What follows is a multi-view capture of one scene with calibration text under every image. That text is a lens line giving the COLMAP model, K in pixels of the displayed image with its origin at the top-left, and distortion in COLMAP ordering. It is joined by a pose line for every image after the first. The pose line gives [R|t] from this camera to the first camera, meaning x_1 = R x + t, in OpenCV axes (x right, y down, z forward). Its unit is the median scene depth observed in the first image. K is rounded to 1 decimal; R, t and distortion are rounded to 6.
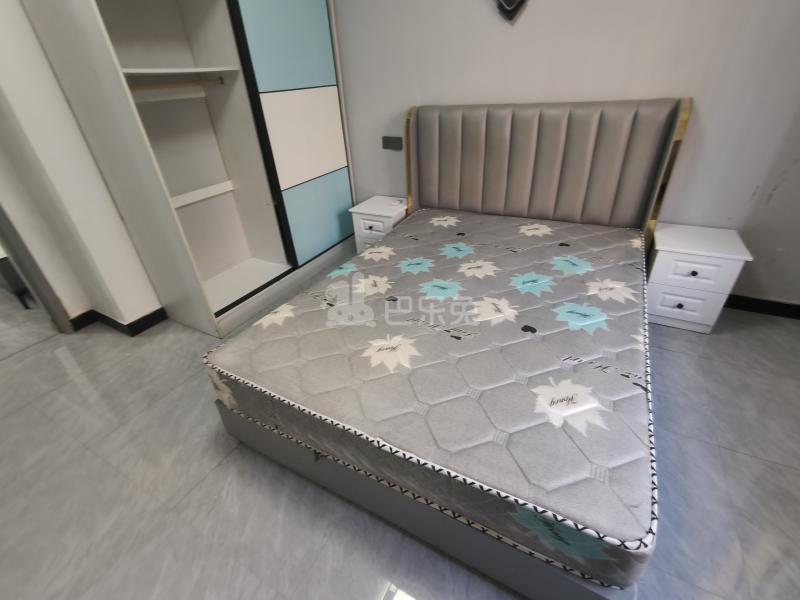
lens RADIAL K [[367.3, 0, 398.9], [0, 367.3, 293.8], [0, 0, 1]] dist [-0.003016, 0.009624]
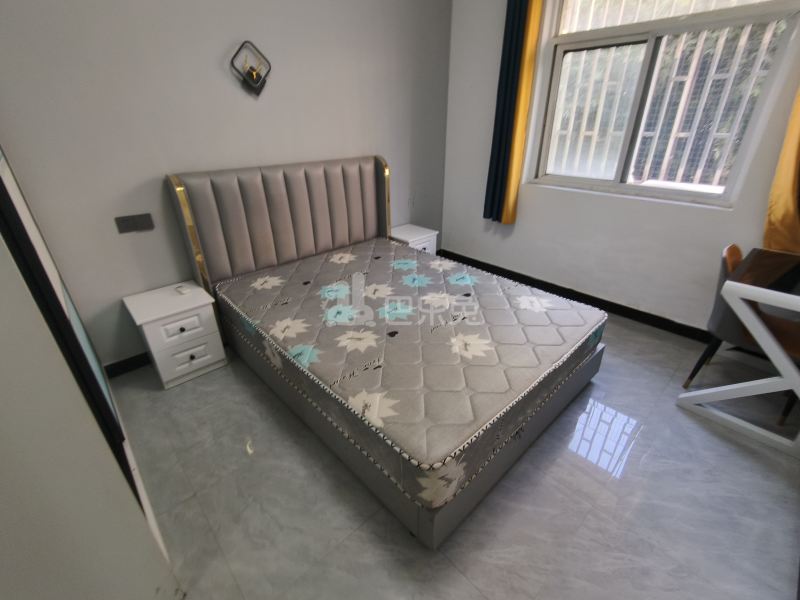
lens RADIAL K [[367.3, 0, 398.9], [0, 367.3, 293.8], [0, 0, 1]] dist [-0.003016, 0.009624]
pose [[0.309657, -0.363709, 0.878537, -0.758375], [0.472487, 0.860664, 0.189772, -0.234579], [-0.825147, 0.356333, 0.438359, 0.374970]]
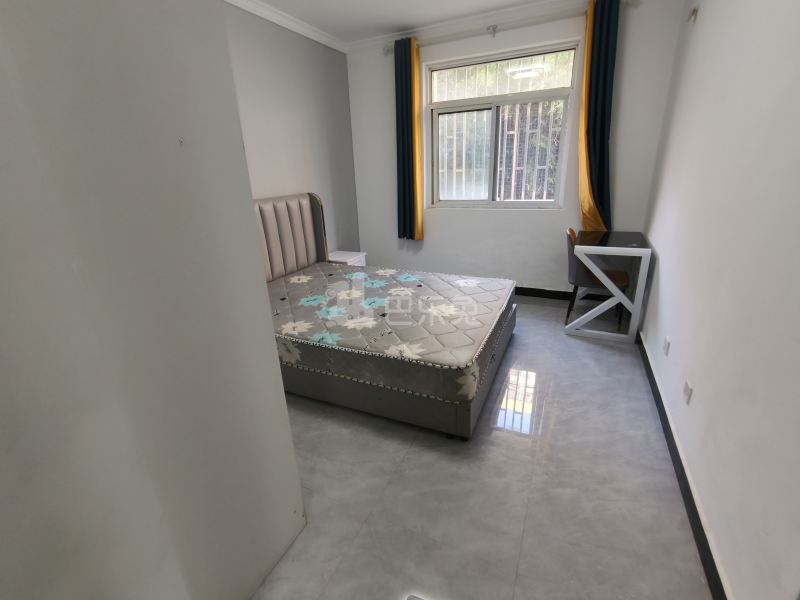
lens RADIAL K [[367.3, 0, 398.9], [0, 367.3, 293.8], [0, 0, 1]] dist [-0.003016, 0.009624]
pose [[-0.060826, -0.267559, 0.961620, -1.099074], [0.541086, 0.800729, 0.257019, -0.310156], [-0.838765, 0.535952, 0.096068, 0.629618]]
